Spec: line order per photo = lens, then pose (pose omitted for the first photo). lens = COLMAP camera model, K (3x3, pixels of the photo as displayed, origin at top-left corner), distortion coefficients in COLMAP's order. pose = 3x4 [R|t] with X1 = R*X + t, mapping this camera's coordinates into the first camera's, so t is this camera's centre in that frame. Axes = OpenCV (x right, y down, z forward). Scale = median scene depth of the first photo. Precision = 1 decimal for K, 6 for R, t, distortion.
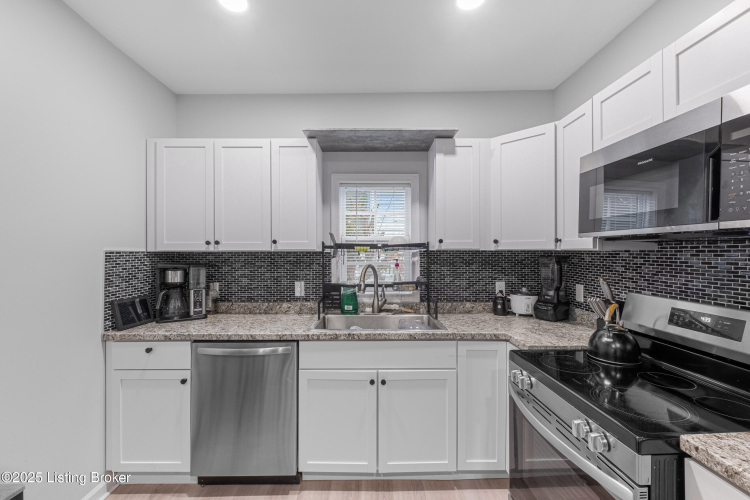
lens RADIAL K [[328.0, 0, 373.1], [0, 328.0, 253.0], [0, 0, 1]] dist [-0.000286, 0.000090]
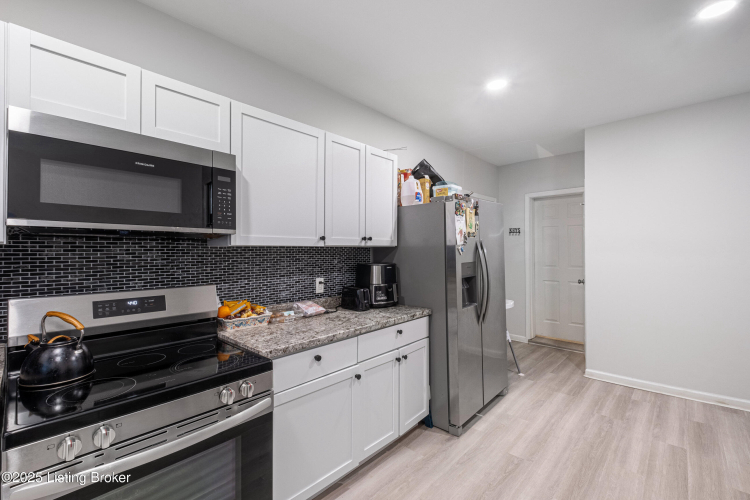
lens RADIAL K [[328.0, 0, 374.2], [0, 328.0, 246.7], [0, 0, 1]] dist [-0.000286, 0.000090]
pose [[-0.726982, 0.002682, 0.686651, -0.455860], [0.002495, 0.999996, -0.001264, -0.002394], [-0.686652, 0.000794, -0.726986, 1.215548]]
